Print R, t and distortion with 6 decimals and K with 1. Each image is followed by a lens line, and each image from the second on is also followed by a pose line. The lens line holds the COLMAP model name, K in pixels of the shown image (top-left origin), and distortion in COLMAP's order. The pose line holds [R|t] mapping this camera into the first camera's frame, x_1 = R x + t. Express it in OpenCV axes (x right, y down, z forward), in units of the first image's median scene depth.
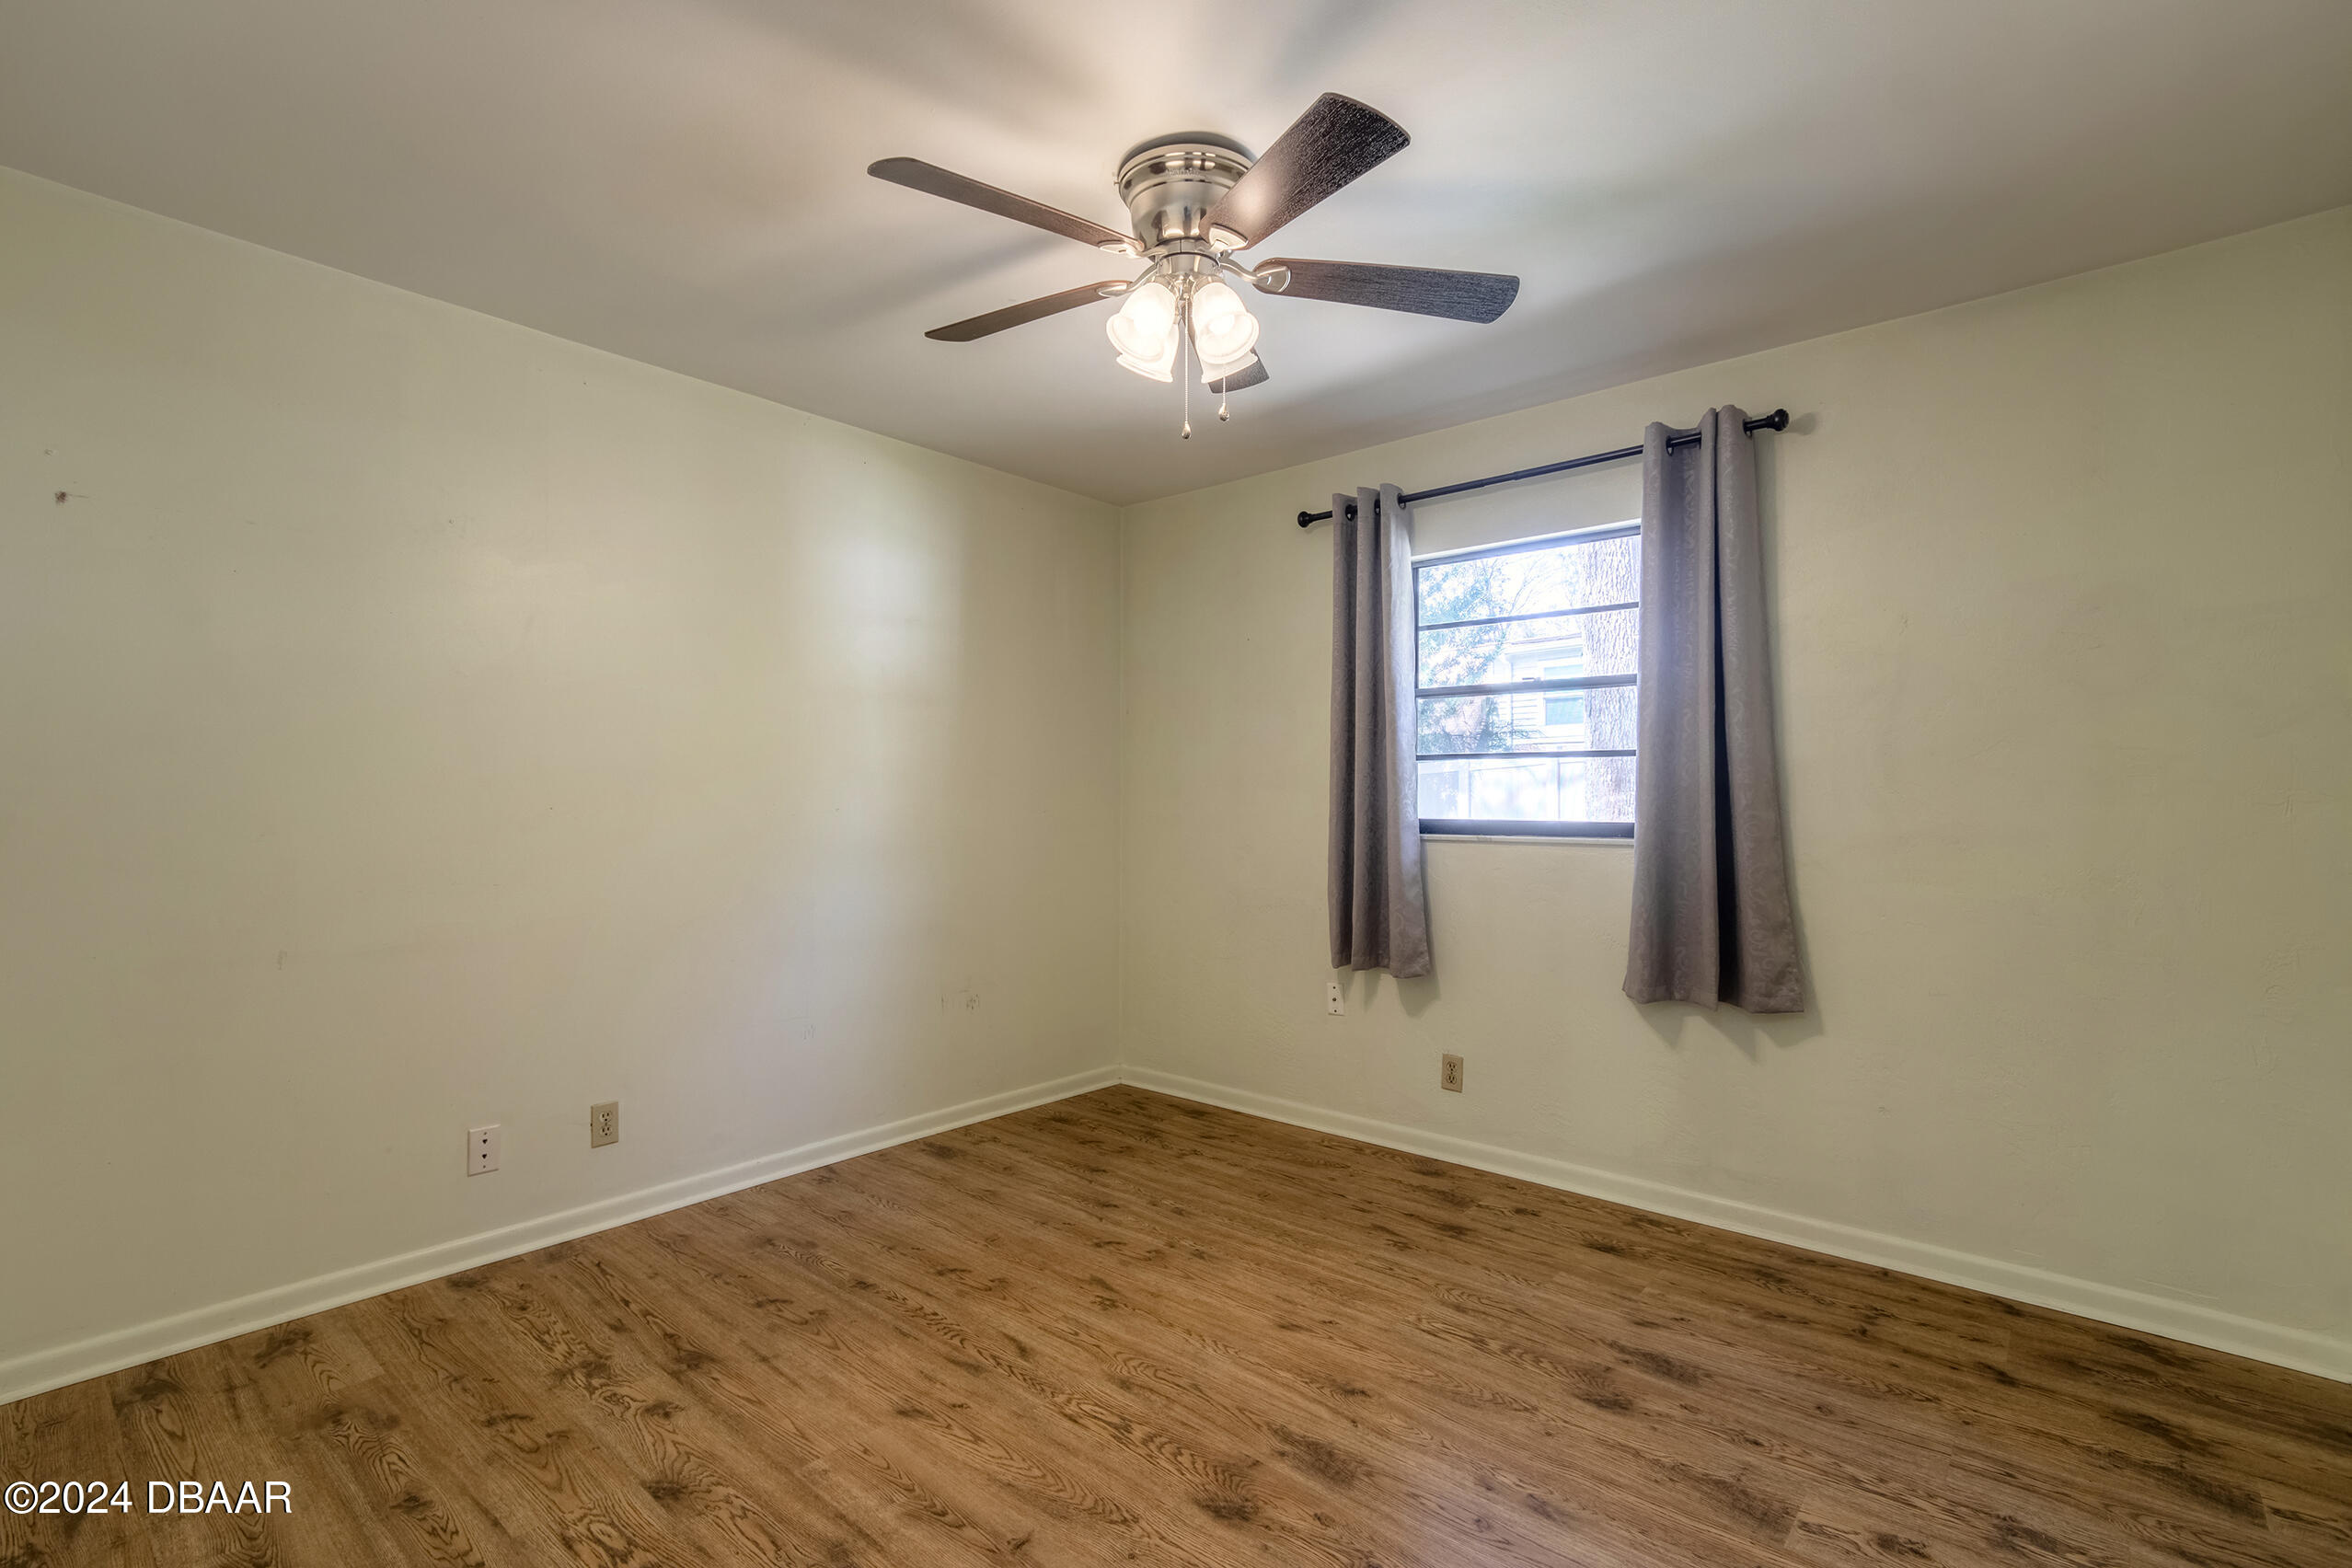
lens RADIAL K [[1072.7, 0, 1171.8], [0, 1072.7, 789.4], [0, 0, 1]] dist [0.006917, -0.001515]
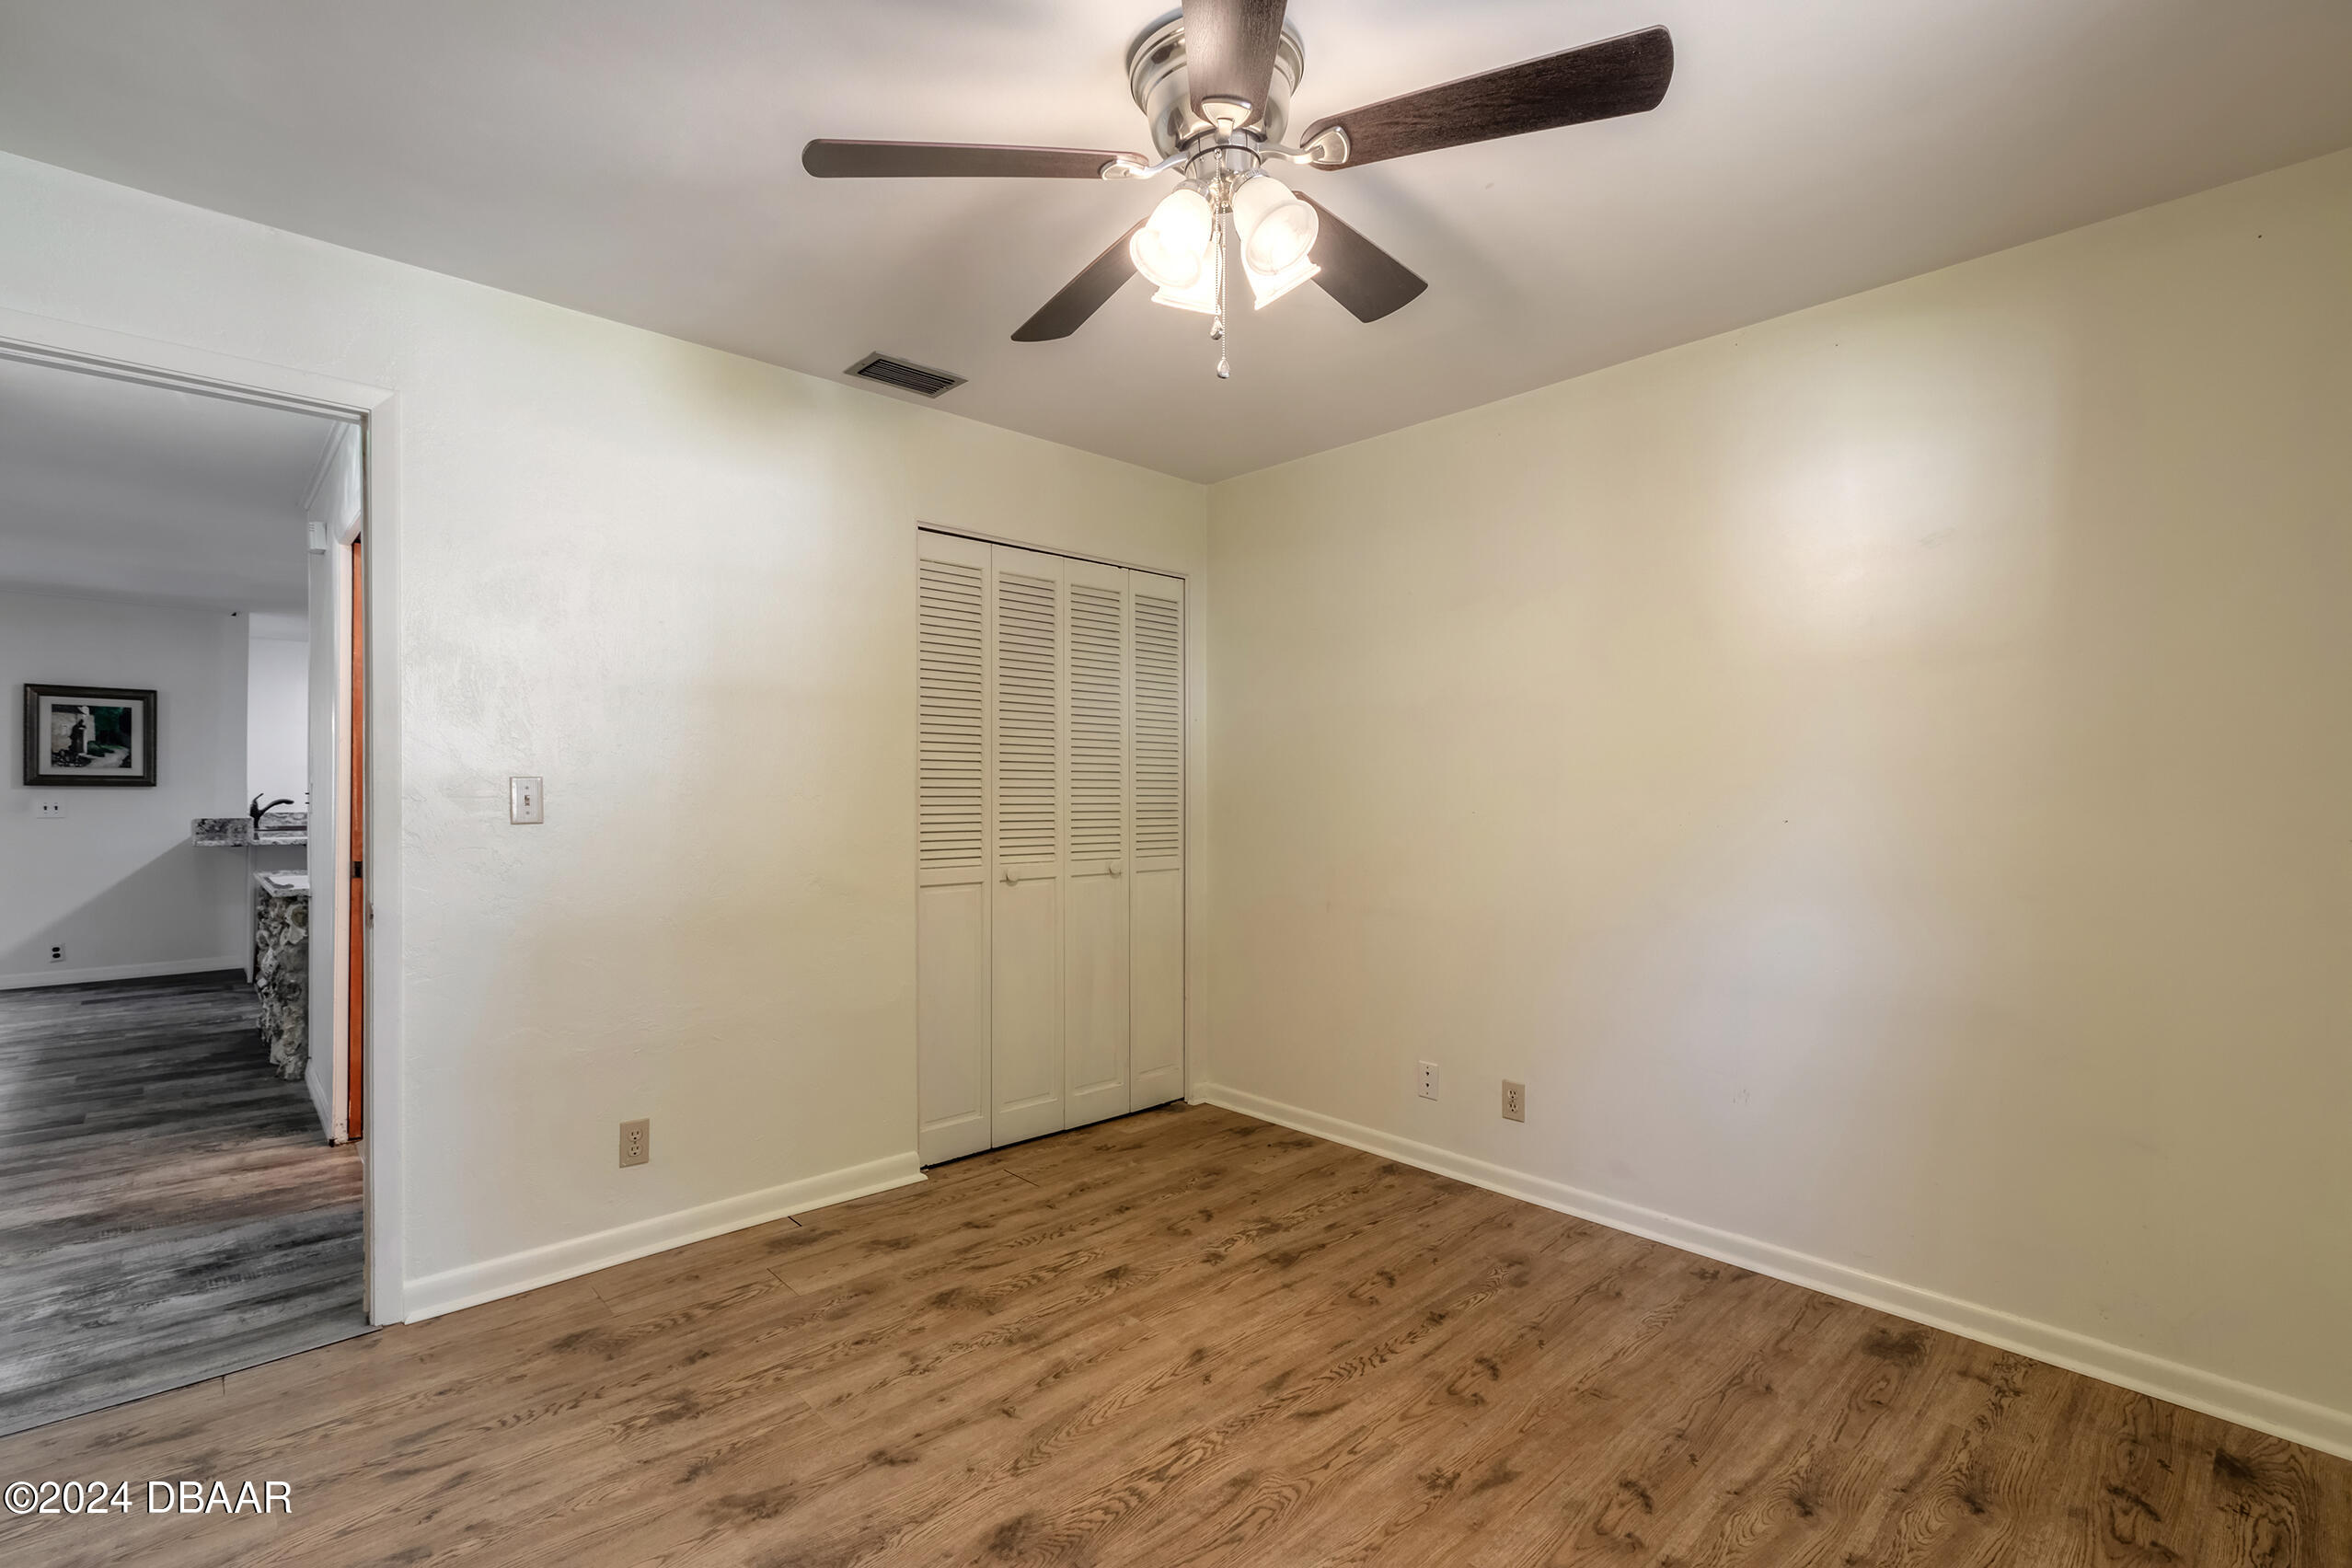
lens RADIAL K [[1072.7, 0, 1125.3], [0, 1072.7, 791.8], [0, 0, 1]] dist [0.006917, -0.001515]
pose [[-0.144109, -0.000451, -0.989562, 0.741152], [0.006136, 0.999980, -0.001350, -0.008944], [0.989543, -0.006266, -0.144103, 0.914135]]
